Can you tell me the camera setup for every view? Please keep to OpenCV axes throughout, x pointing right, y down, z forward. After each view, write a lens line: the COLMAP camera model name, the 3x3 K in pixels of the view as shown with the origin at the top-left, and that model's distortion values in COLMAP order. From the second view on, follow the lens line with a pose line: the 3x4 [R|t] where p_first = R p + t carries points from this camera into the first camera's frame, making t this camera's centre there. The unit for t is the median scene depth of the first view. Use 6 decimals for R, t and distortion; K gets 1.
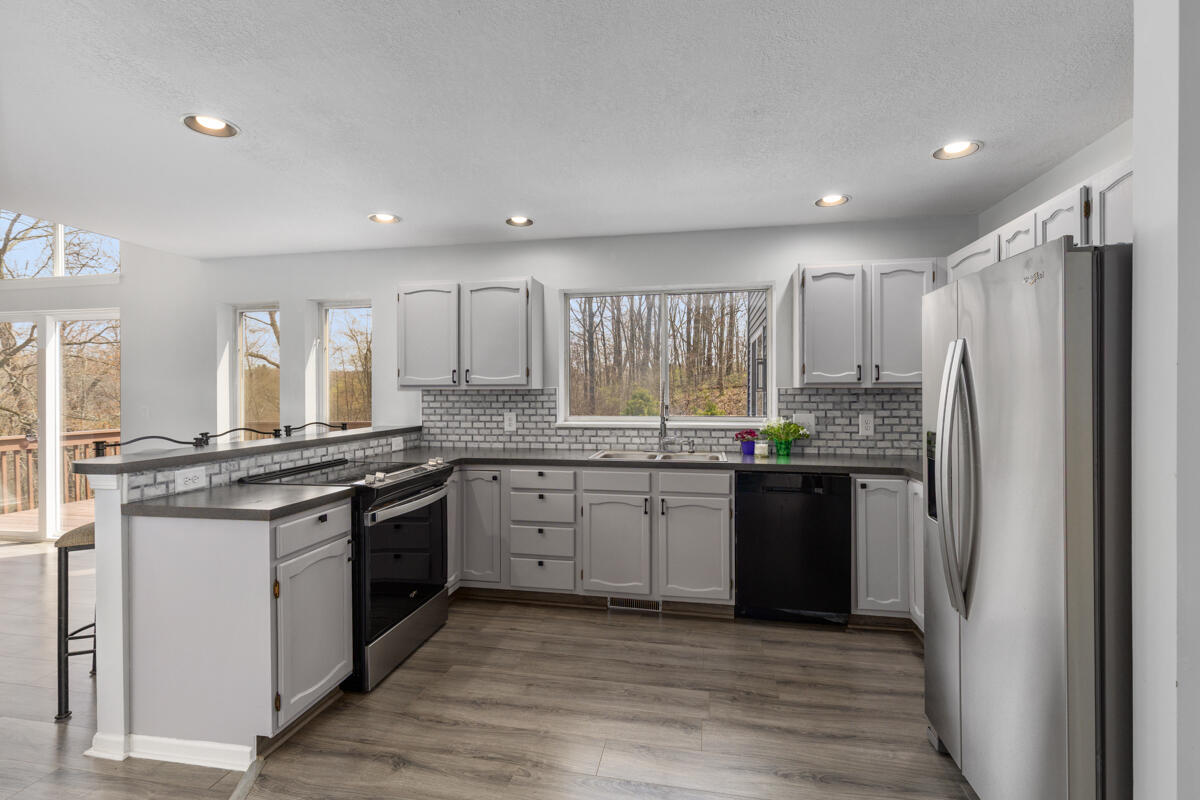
lens RADIAL K [[541.0, 0, 598.6], [0, 541.0, 391.6], [0, 0, 1]] dist [0.001847, -0.000025]
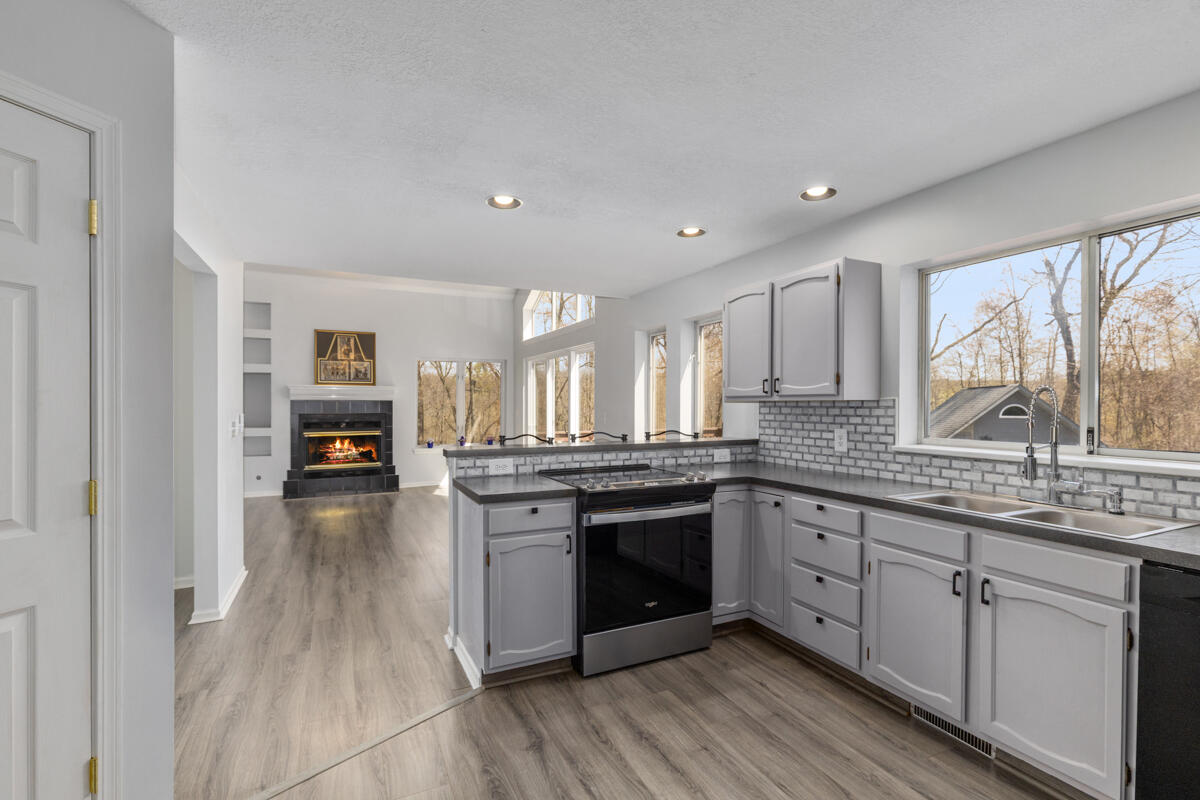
lens RADIAL K [[541.8, 0, 599.8], [0, 541.8, 407.2], [0, 0, 1]] dist [-0.000647, -0.000278]
pose [[0.597634, 0.009992, -0.801707, 0.333686], [-0.003536, 0.999945, 0.009827, -0.001072], [0.801761, -0.003038, 0.597637, 0.268074]]
